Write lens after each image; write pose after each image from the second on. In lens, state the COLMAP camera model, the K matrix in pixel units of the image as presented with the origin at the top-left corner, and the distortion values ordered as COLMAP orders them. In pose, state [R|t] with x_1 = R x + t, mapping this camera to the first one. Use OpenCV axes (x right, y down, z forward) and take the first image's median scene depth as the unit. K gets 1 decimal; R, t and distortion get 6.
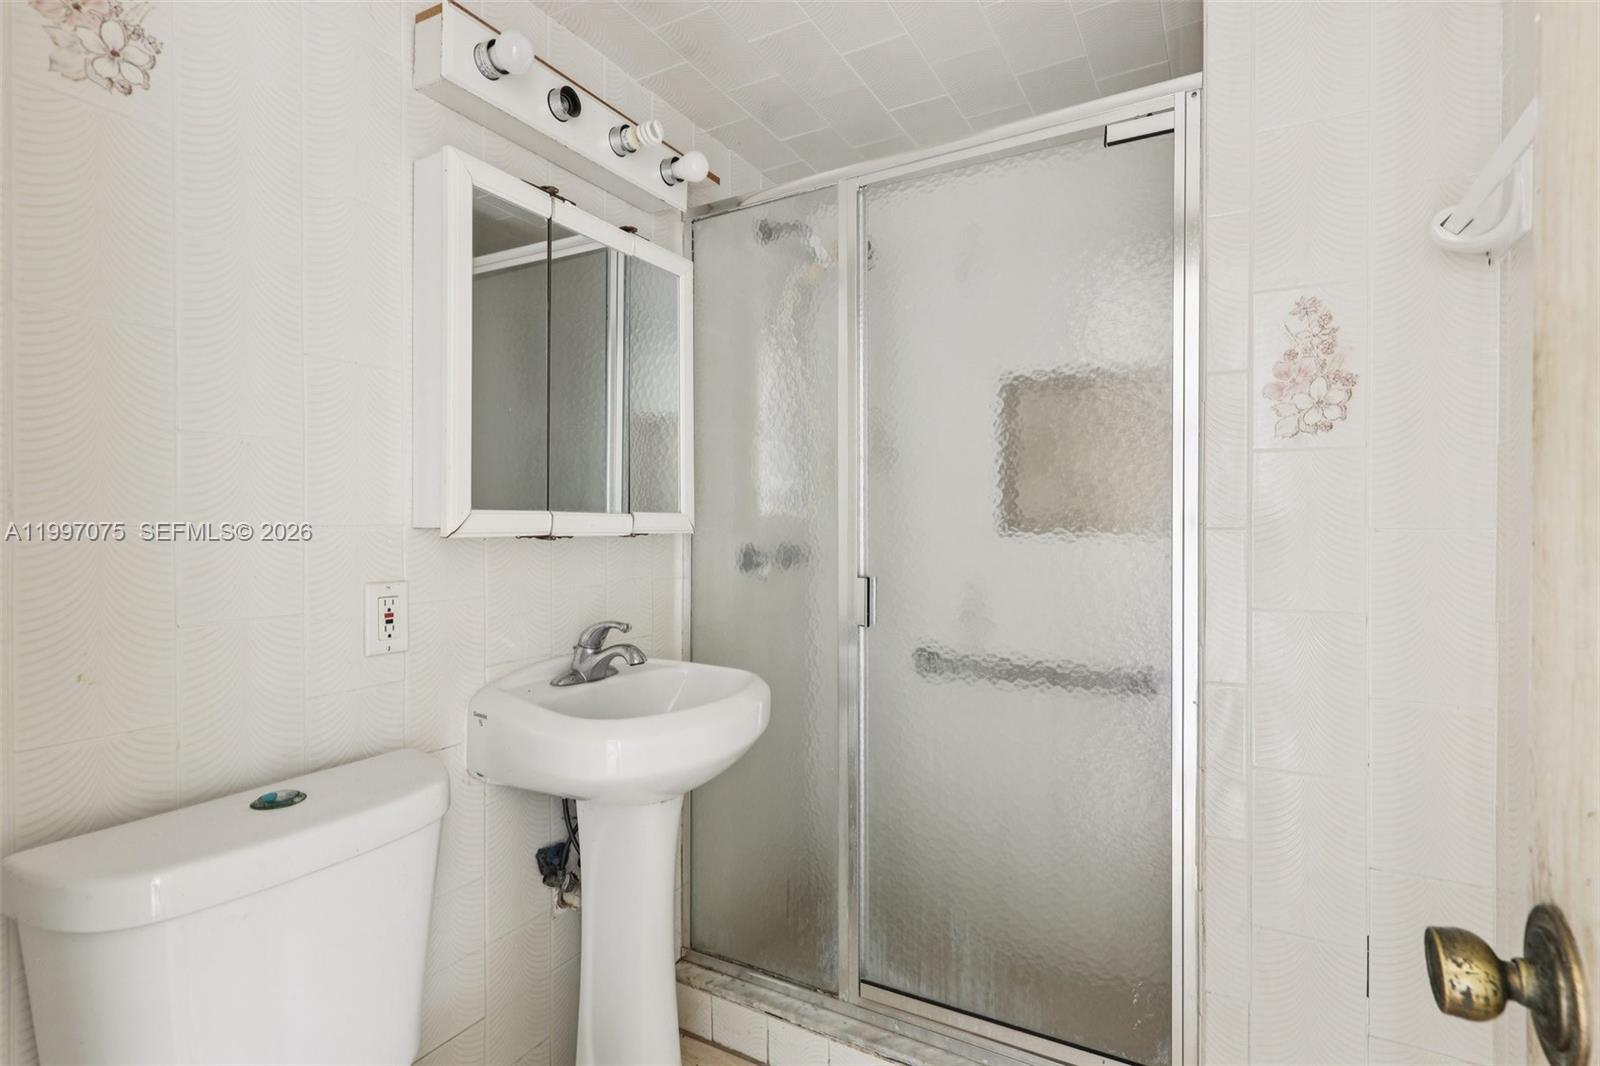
lens RADIAL K [[771.3, 0, 801.5], [0, 771.3, 522.8], [0, 0, 1]] dist [0.000228, 0.000131]
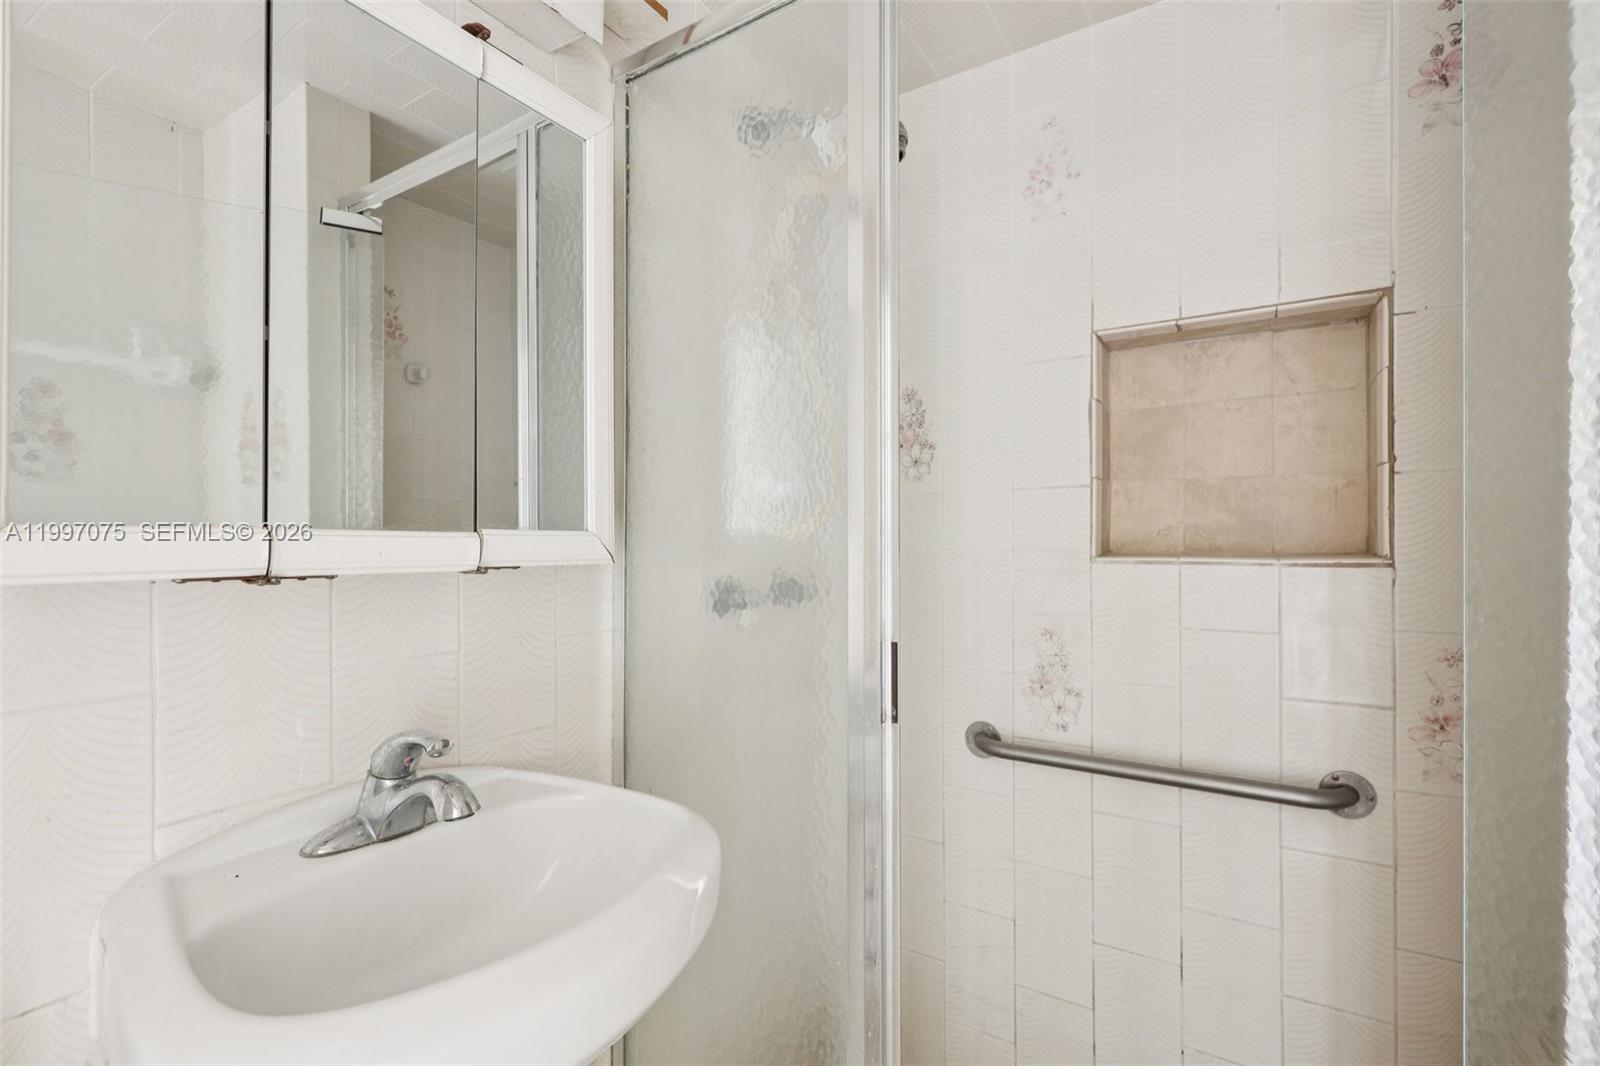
lens RADIAL K [[733.1, 0, 815.3], [0, 733.1, 544.2], [0, 0, 1]] dist [-0.000929, -0.000440]
pose [[0.999761, 0.002394, -0.021712, 0.033303], [-0.002300, 0.999988, 0.004329, -0.005283], [0.021722, -0.004278, 0.999755, 0.414625]]
